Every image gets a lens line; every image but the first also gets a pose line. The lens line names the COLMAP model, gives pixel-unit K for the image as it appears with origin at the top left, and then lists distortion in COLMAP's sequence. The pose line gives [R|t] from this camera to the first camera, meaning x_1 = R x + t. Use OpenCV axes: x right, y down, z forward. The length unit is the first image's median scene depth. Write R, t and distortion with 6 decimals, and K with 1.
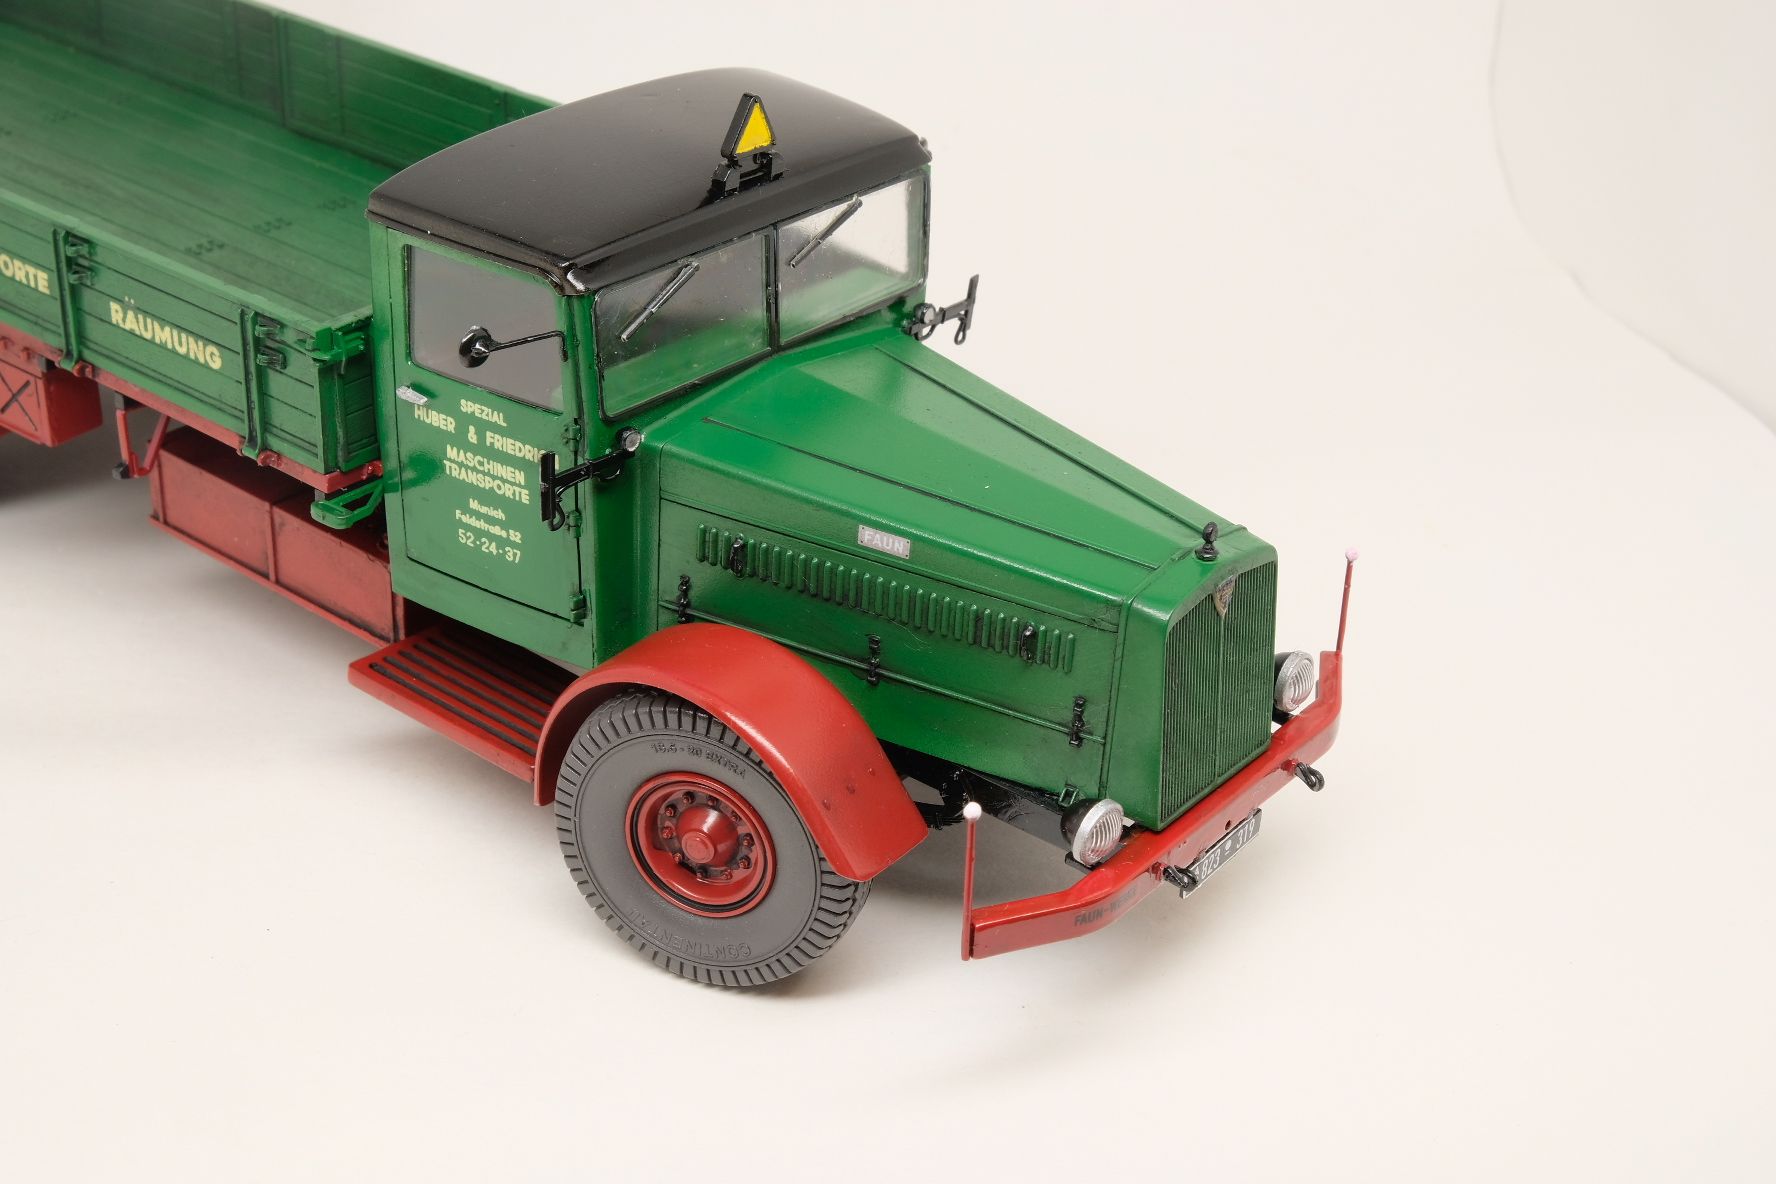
lens RADIAL K [[2563.1, 0, 888.0], [0, 2563.1, 592.0], [0, 0, 1]] dist [-0.087541, 0.134153]
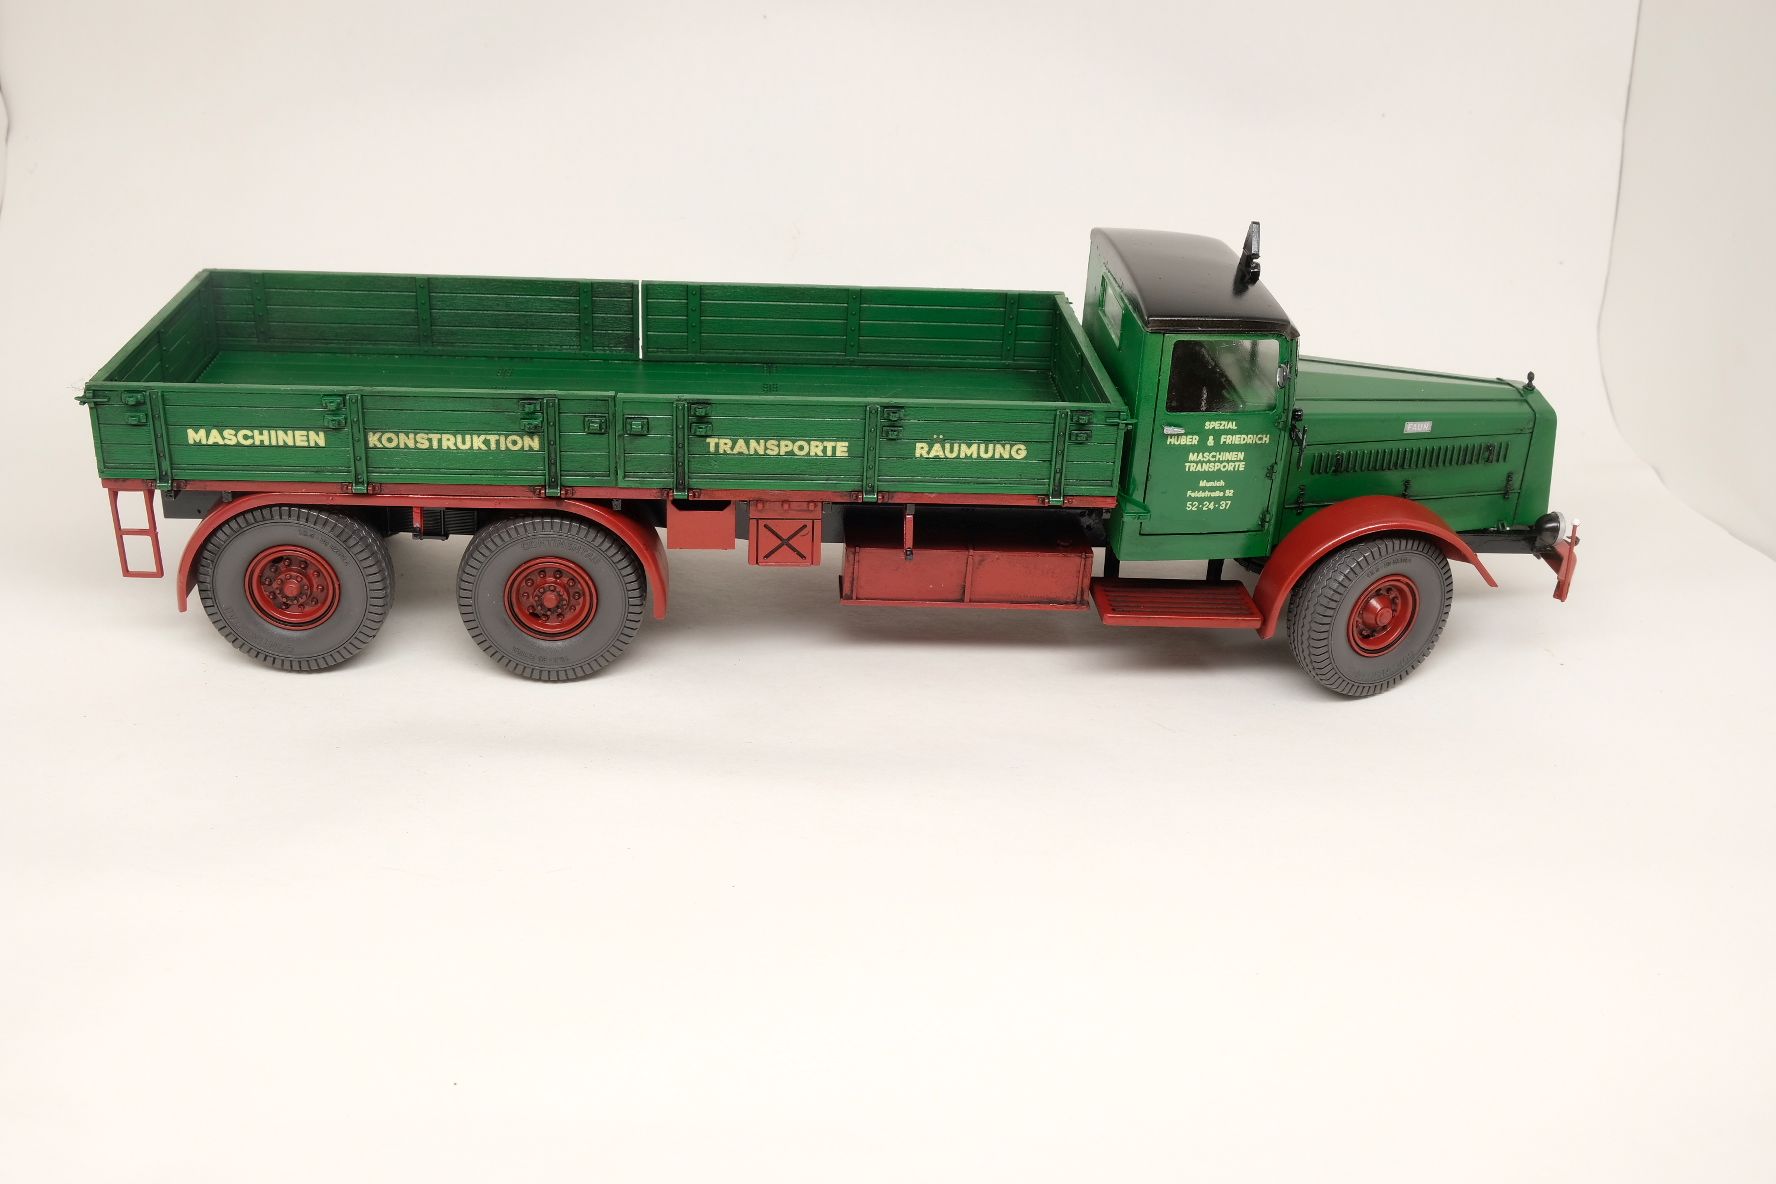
lens RADIAL K [[1777.8, 0, 888.0], [0, 1777.8, 592.0], [0, 0, 1]] dist [-0.107017, 0.275352]
pose [[0.741054, -0.307162, 0.597068, -1.054464], [0.320395, 0.943226, 0.087582, -0.137621], [-0.590073, 0.126395, 0.797395, 0.176979]]
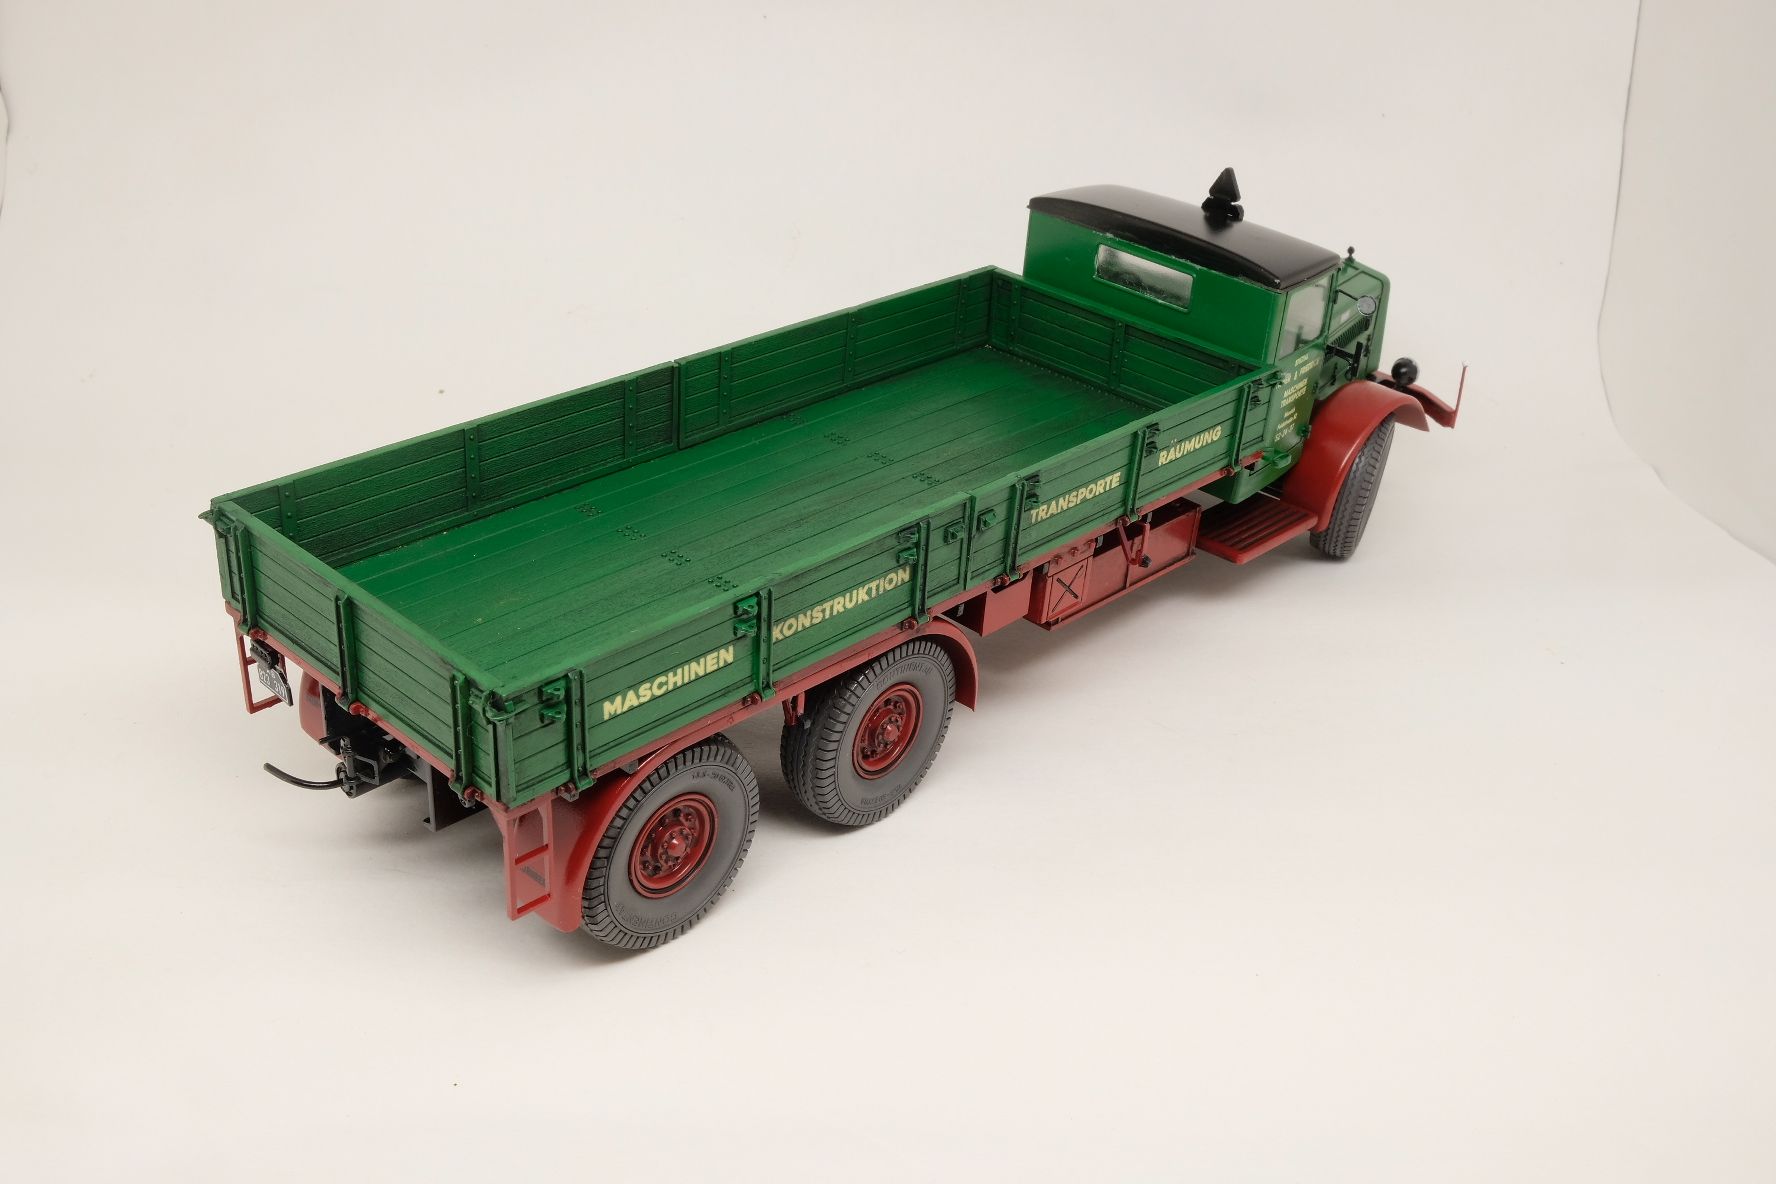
lens RADIAL K [[1777.8, 0, 888.0], [0, 1777.8, 592.0], [0, 0, 1]] dist [-0.107017, 0.275352]
pose [[0.089849, -0.521298, 0.848632, -1.371182], [0.434333, 0.787294, 0.437634, -0.633880], [-0.896260, 0.329267, 0.297154, 0.913992]]
